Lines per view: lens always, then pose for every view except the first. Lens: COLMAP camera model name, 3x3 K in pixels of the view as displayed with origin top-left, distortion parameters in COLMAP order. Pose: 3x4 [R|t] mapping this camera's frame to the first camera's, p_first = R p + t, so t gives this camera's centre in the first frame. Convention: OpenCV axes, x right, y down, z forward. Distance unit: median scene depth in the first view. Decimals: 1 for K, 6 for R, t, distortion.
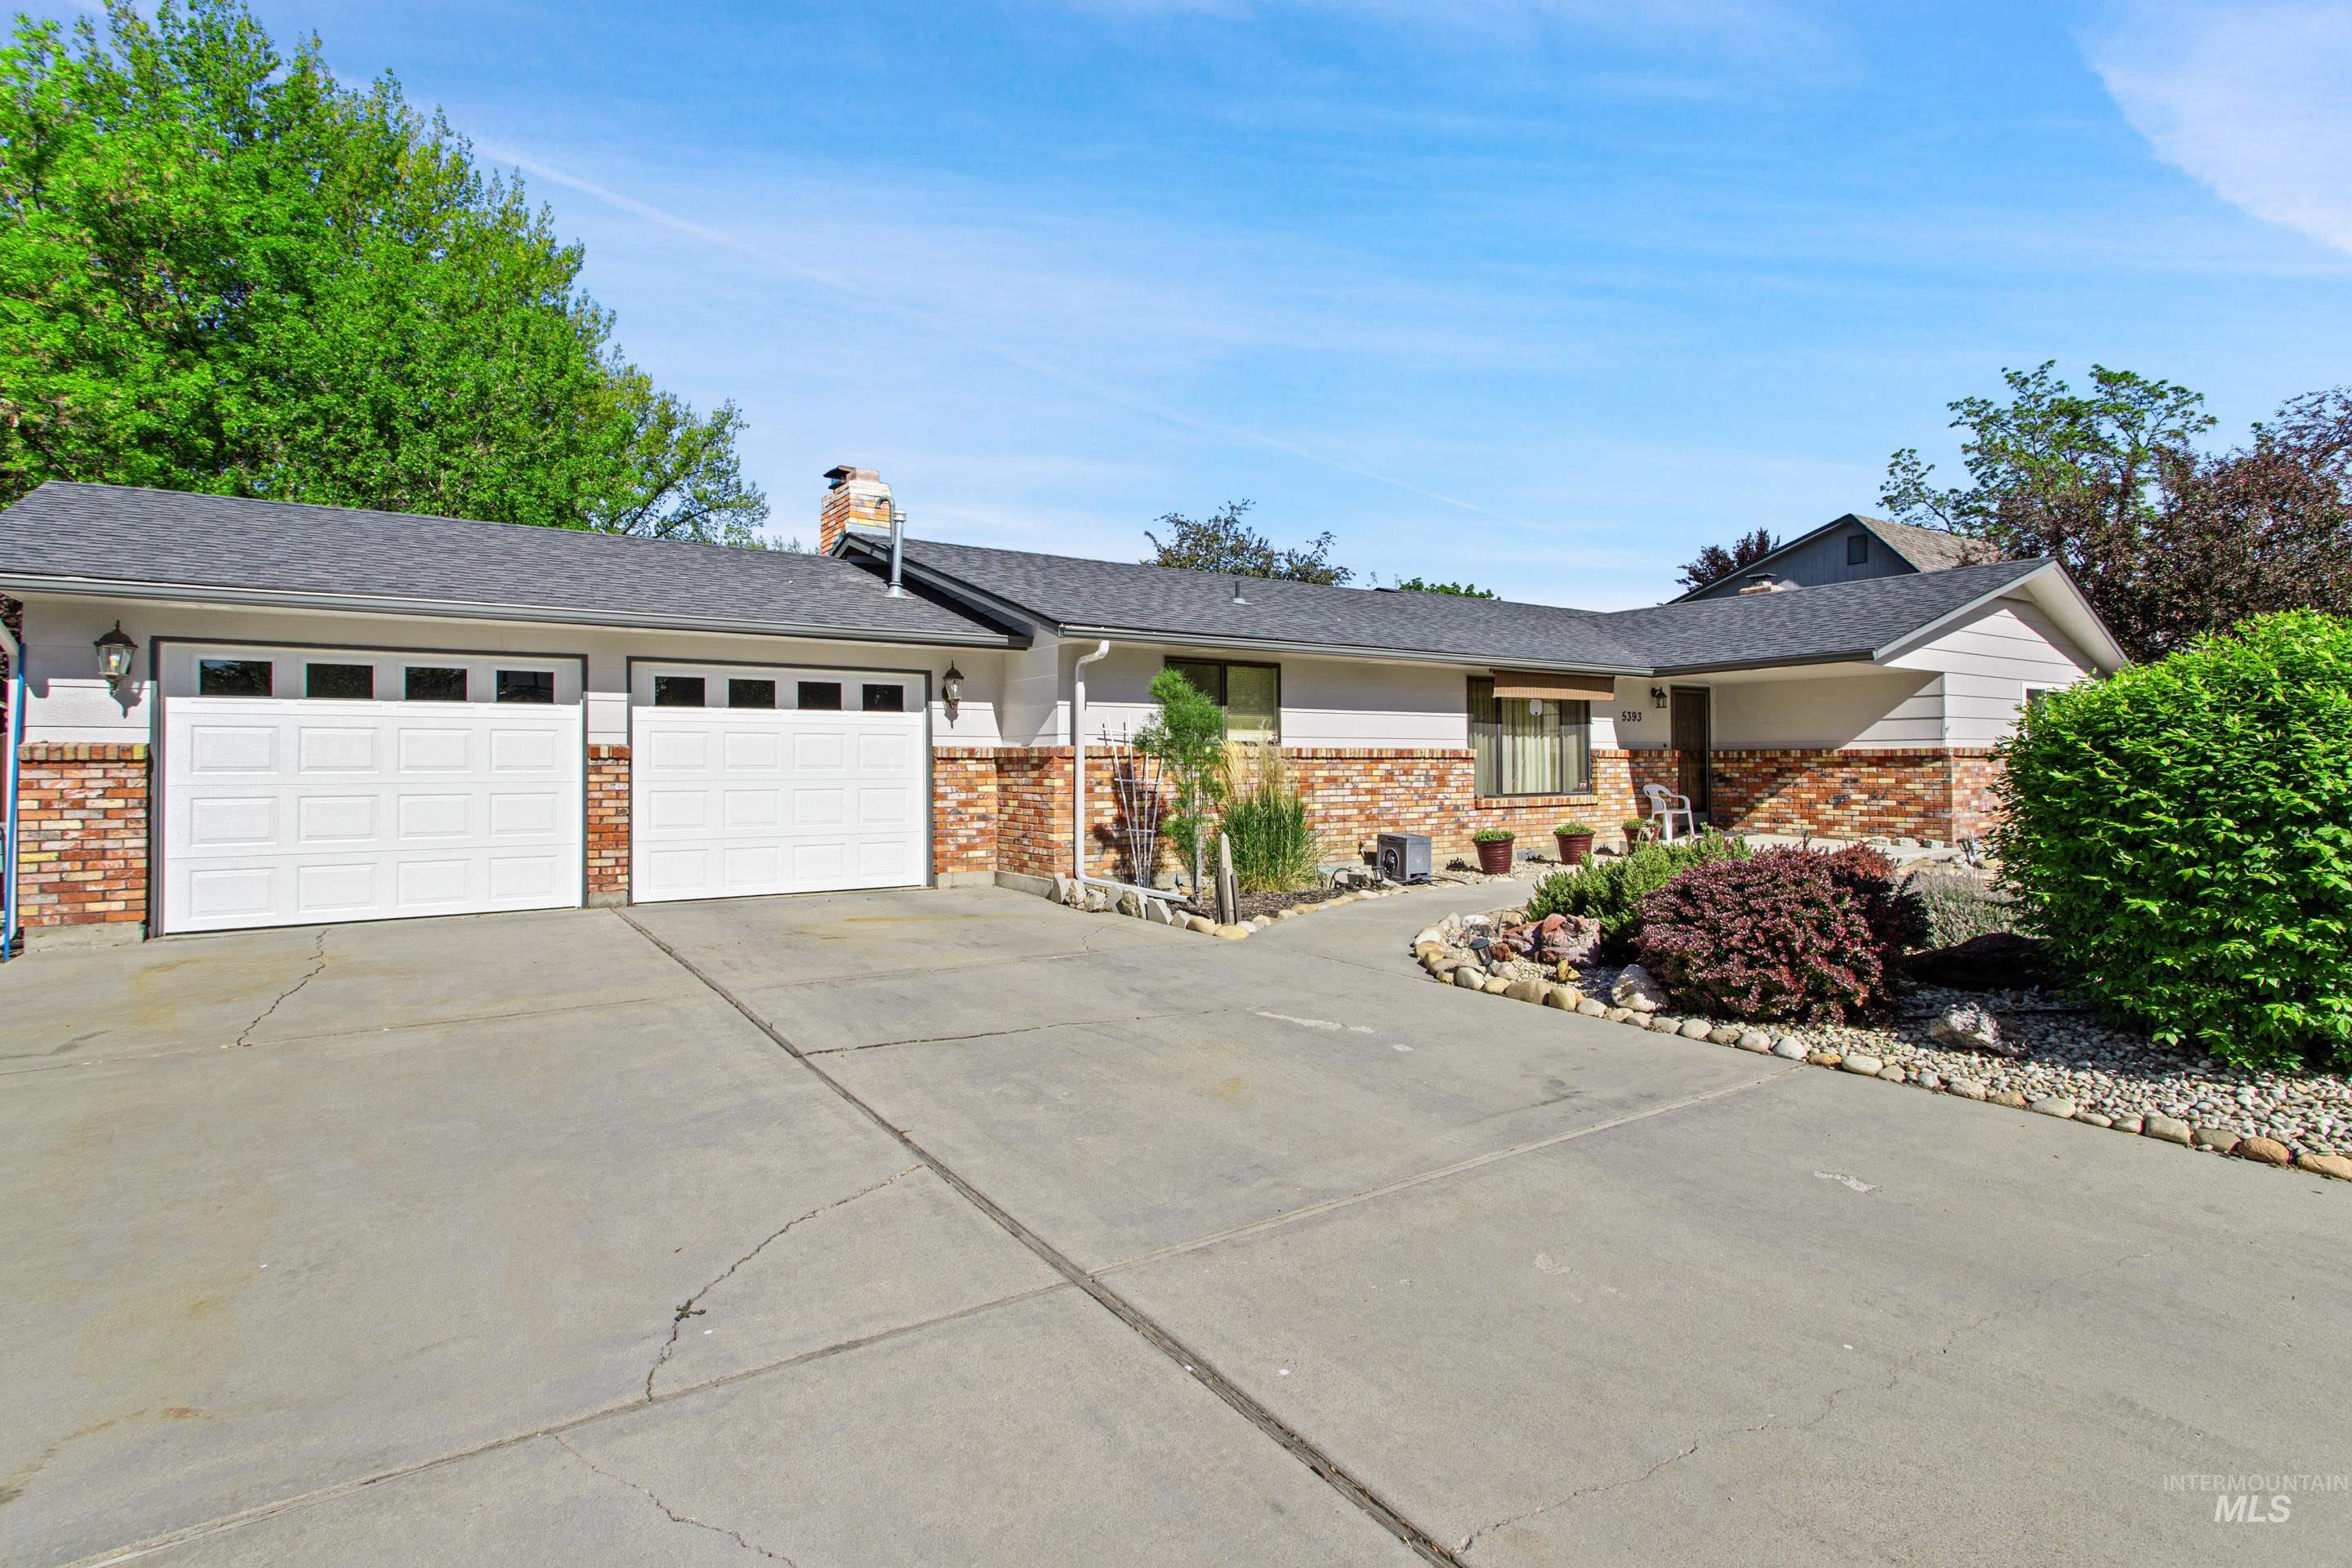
lens RADIAL K [[1140.4, 0, 1176.3], [0, 1140.4, 759.8], [0, 0, 1]] dist [0.001008, 0.000498]
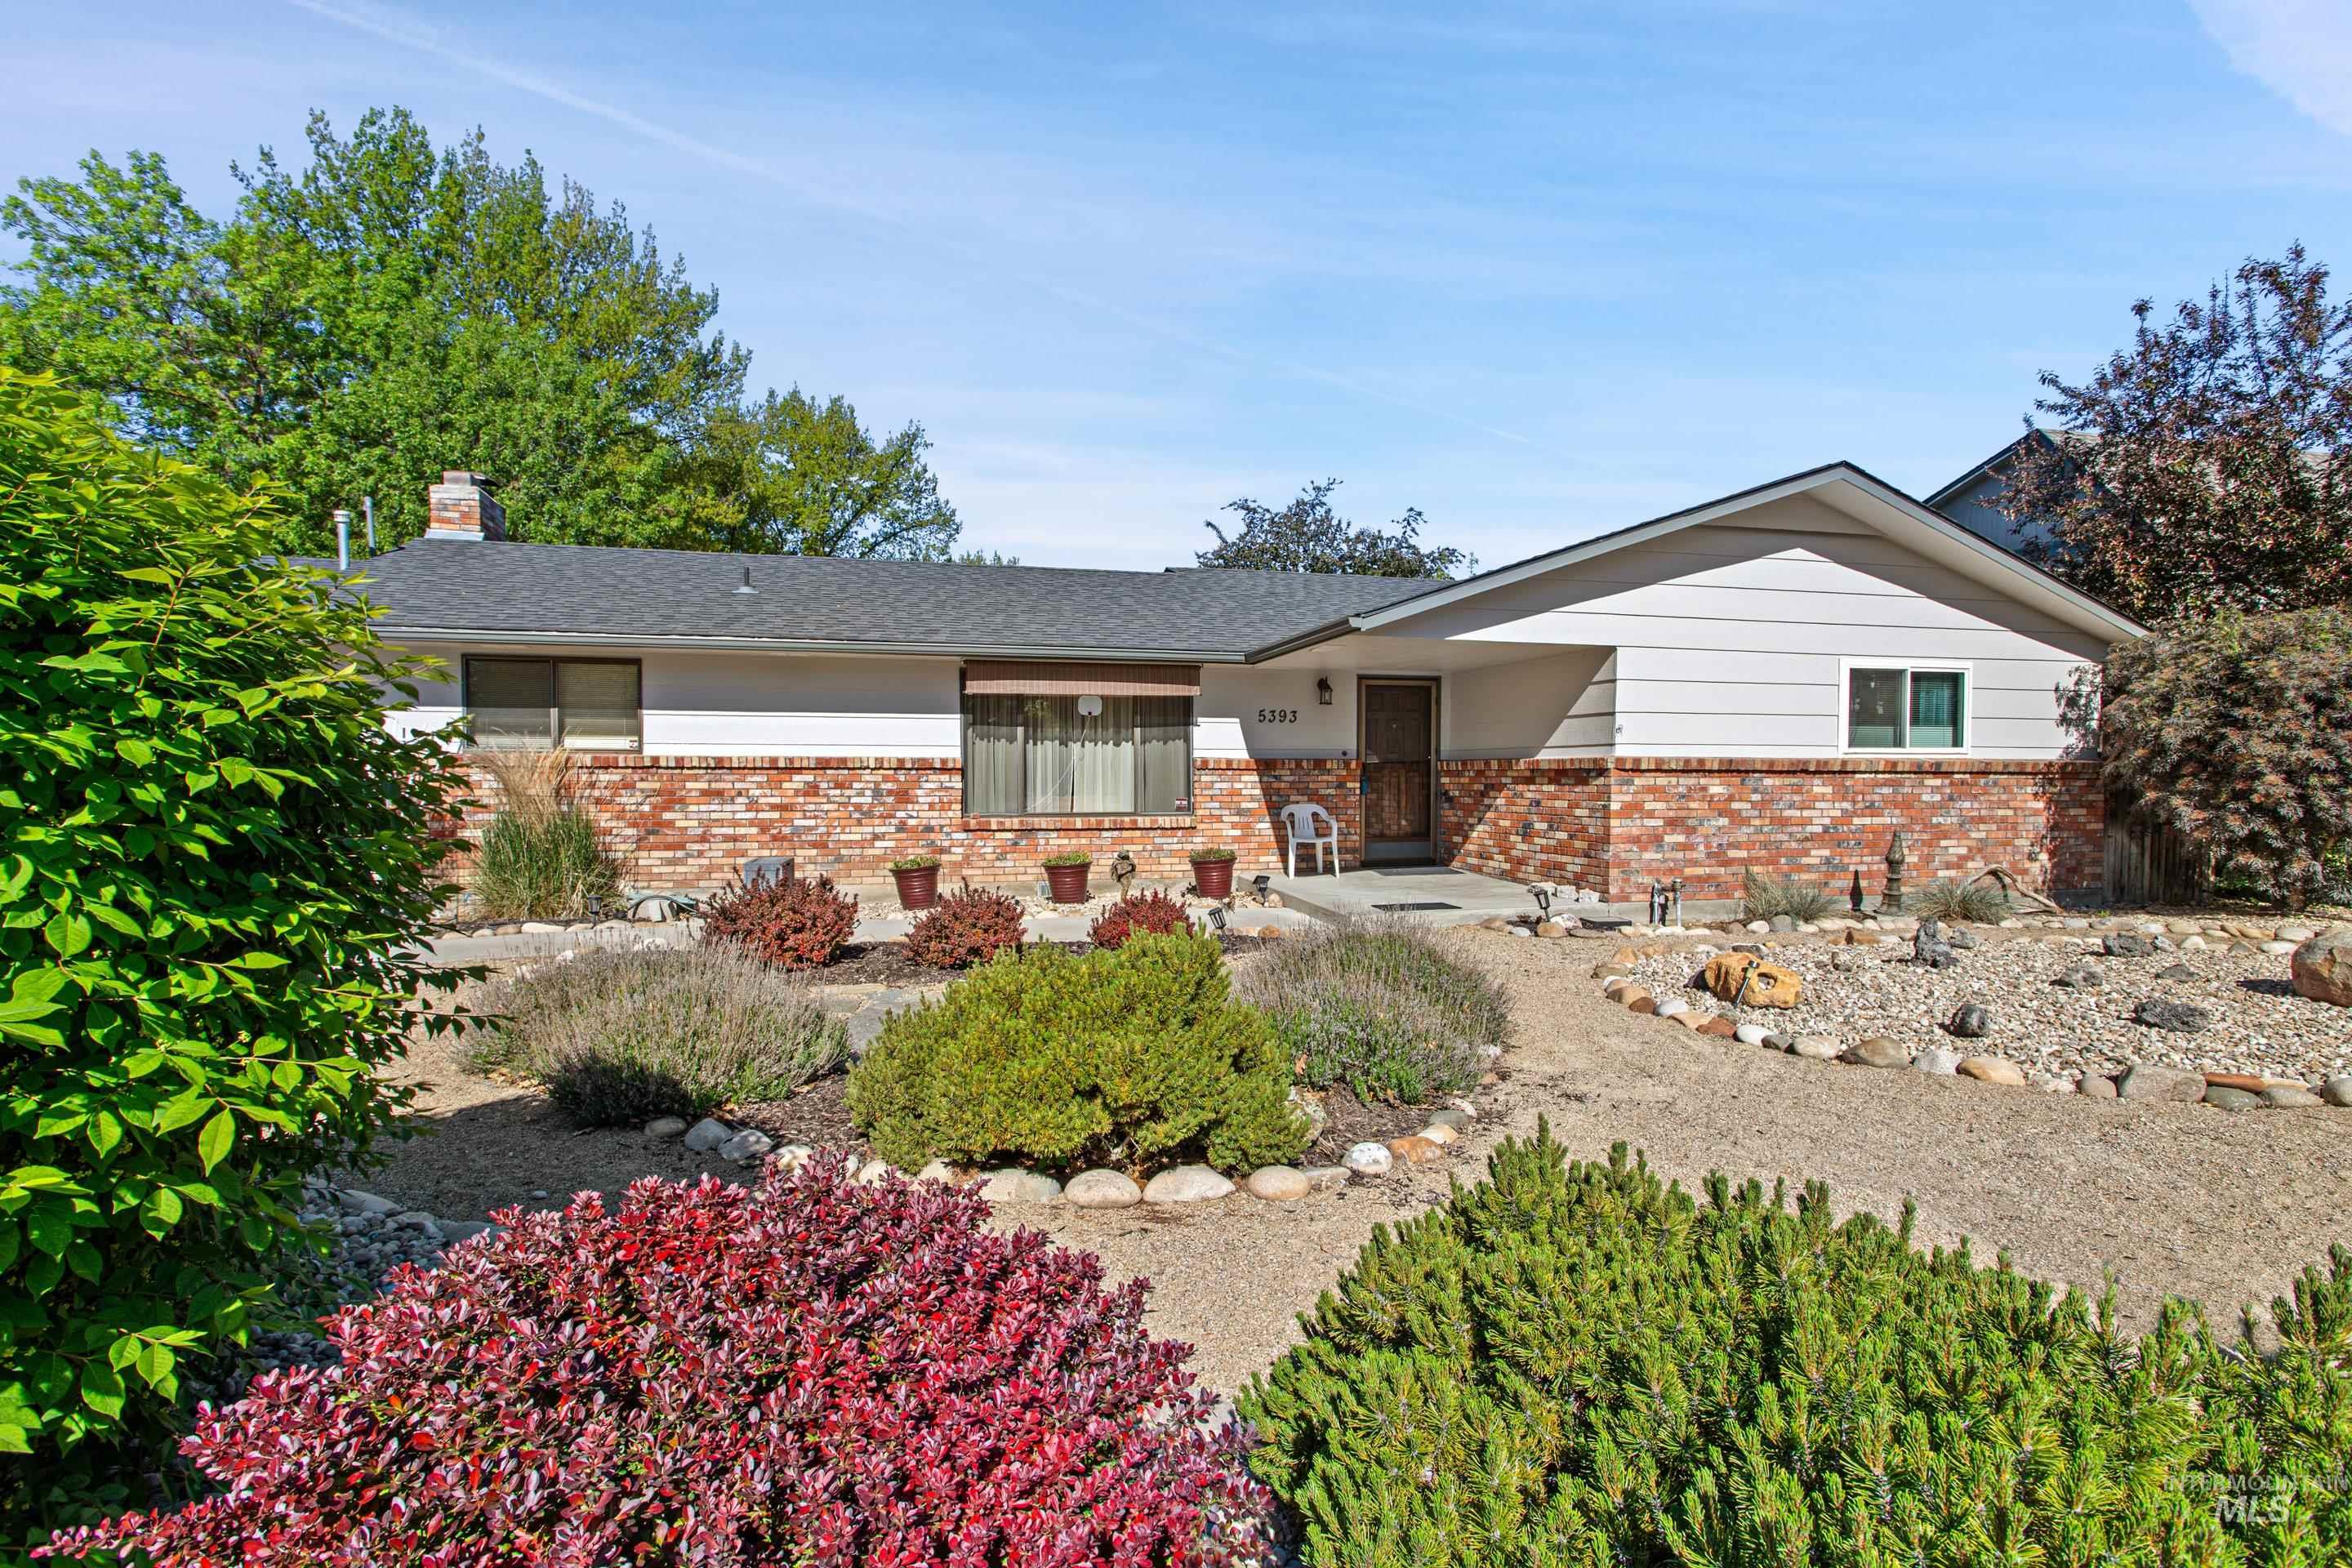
lens RADIAL K [[1170.3, 0, 1176.0], [0, 1170.3, 784.0], [0, 0, 1]] dist [0.021539, -0.000117]
pose [[0.941240, 0.008972, -0.337619, 0.631736], [-0.004908, 0.999905, 0.012888, -0.001988], [0.337703, -0.010474, 0.941195, 0.234367]]
